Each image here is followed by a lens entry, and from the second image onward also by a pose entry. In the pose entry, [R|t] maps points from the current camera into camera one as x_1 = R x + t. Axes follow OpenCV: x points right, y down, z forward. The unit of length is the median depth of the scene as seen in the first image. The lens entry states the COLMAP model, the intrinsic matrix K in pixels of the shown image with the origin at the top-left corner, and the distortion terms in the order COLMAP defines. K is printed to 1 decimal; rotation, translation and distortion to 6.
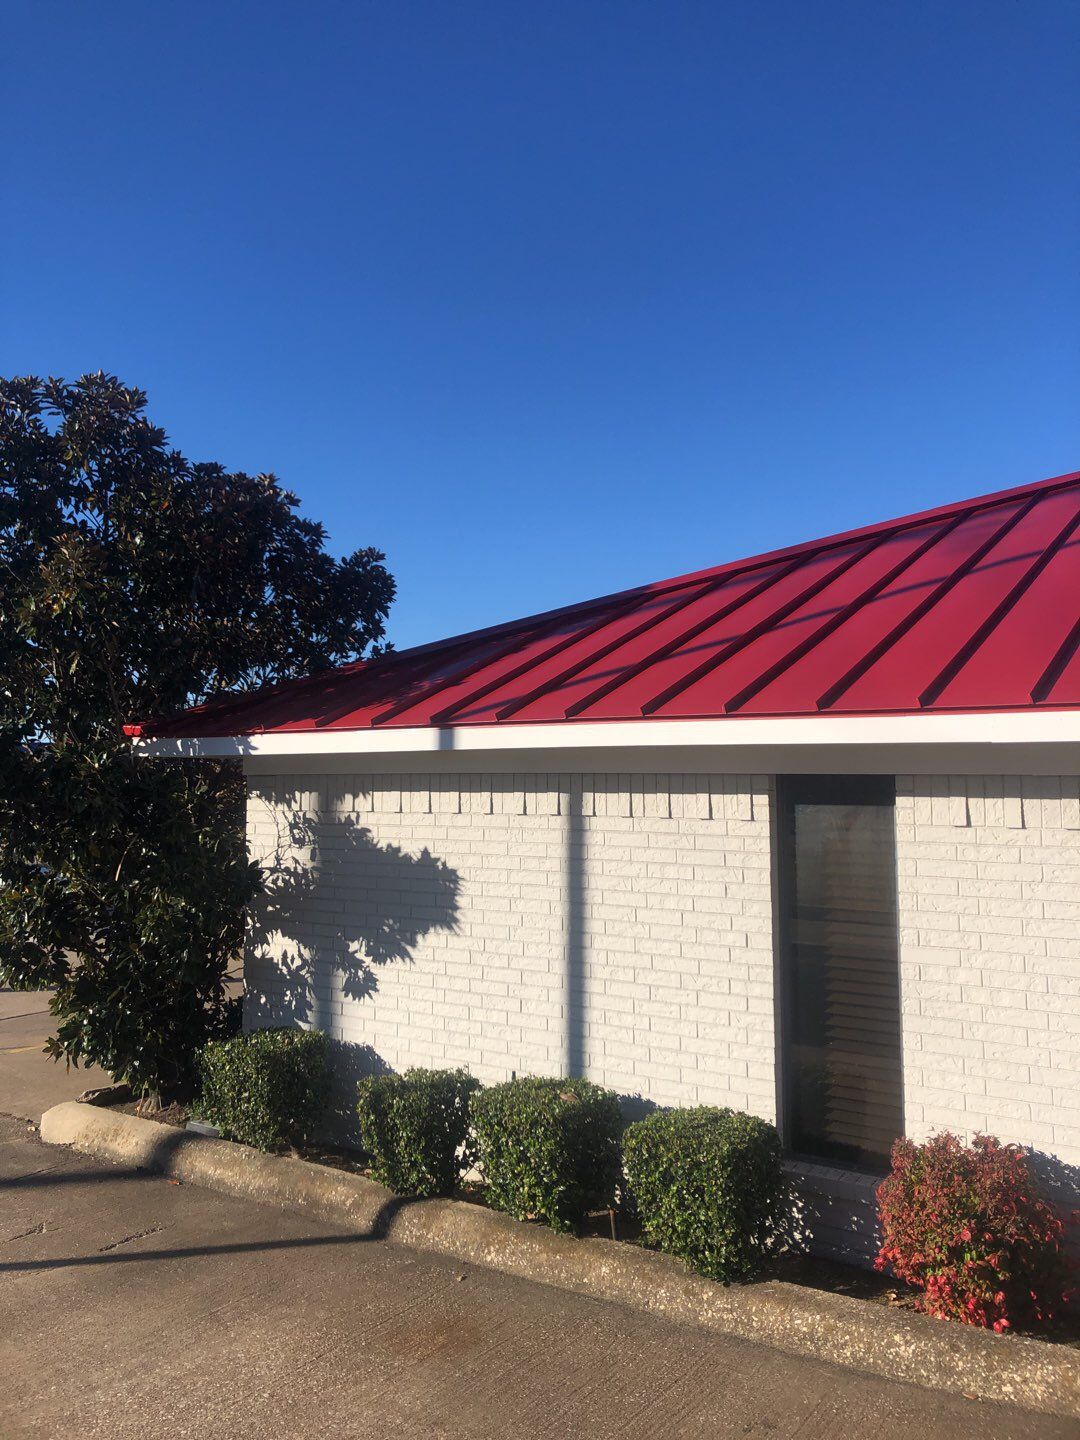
lens RADIAL K [[1190.1, 0, 535.8], [0, 1190.1, 688.8], [0, 0, 1]] dist [0.066254, -0.065254]
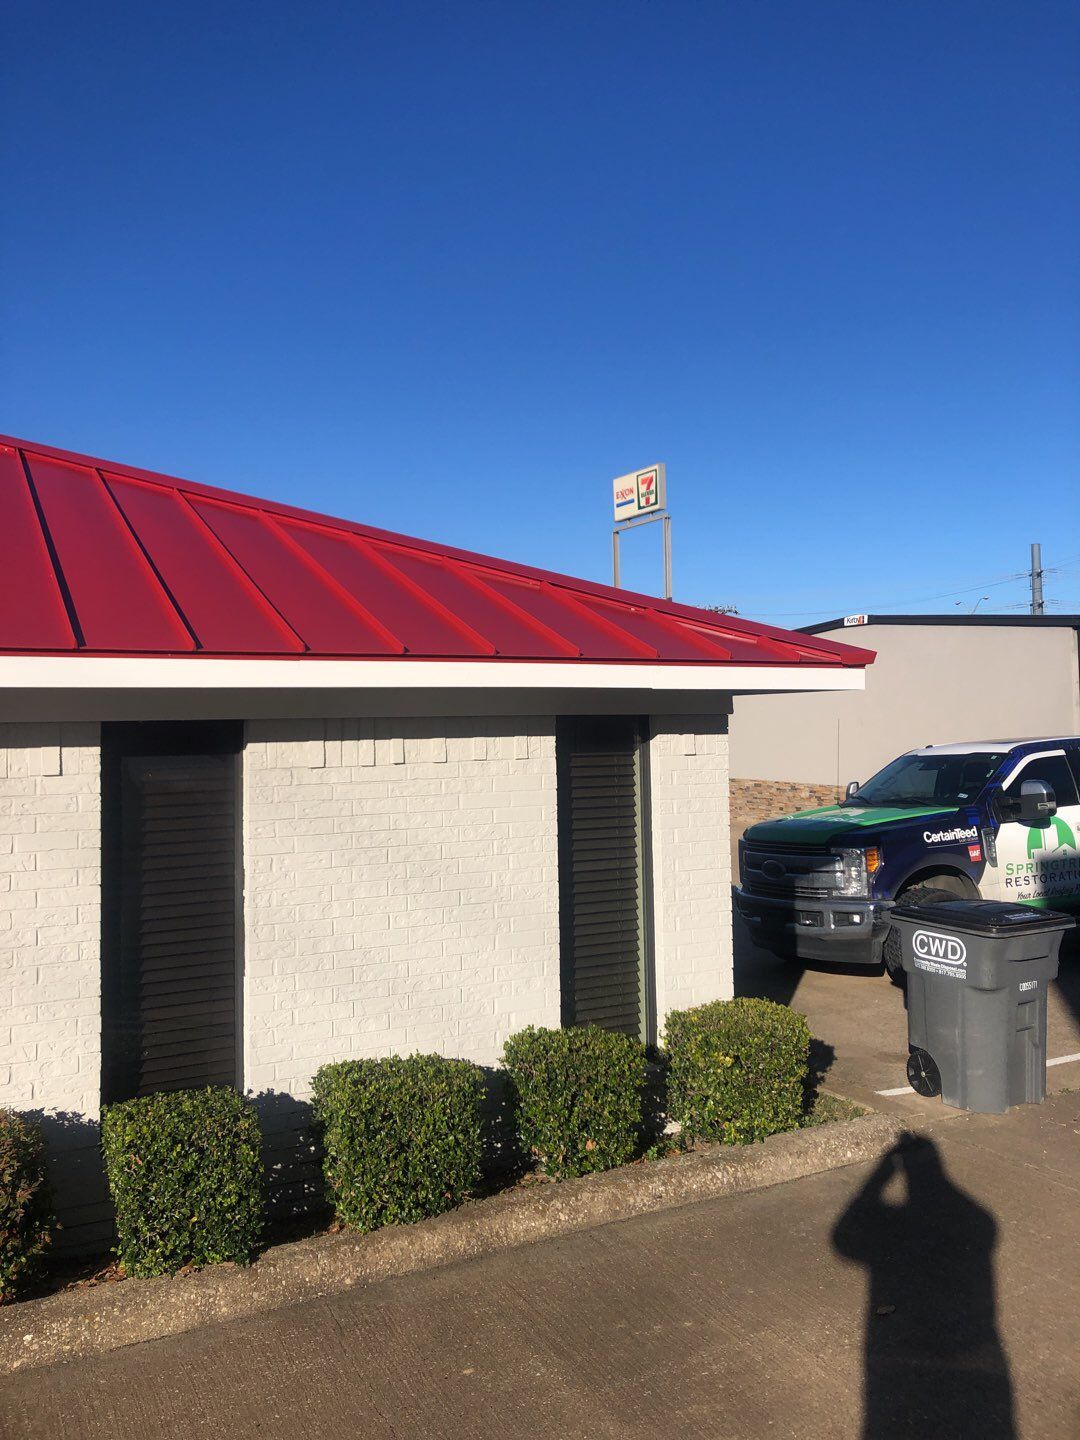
lens RADIAL K [[1206.6, 0, 538.0], [0, 1206.6, 658.8], [0, 0, 1]] dist [0.005535, 0.003935]
pose [[0.473824, 0.036695, 0.879855, -0.490841], [-0.052027, 0.998553, -0.013627, 0.022302], [-0.879082, -0.039319, 0.475047, 0.315507]]
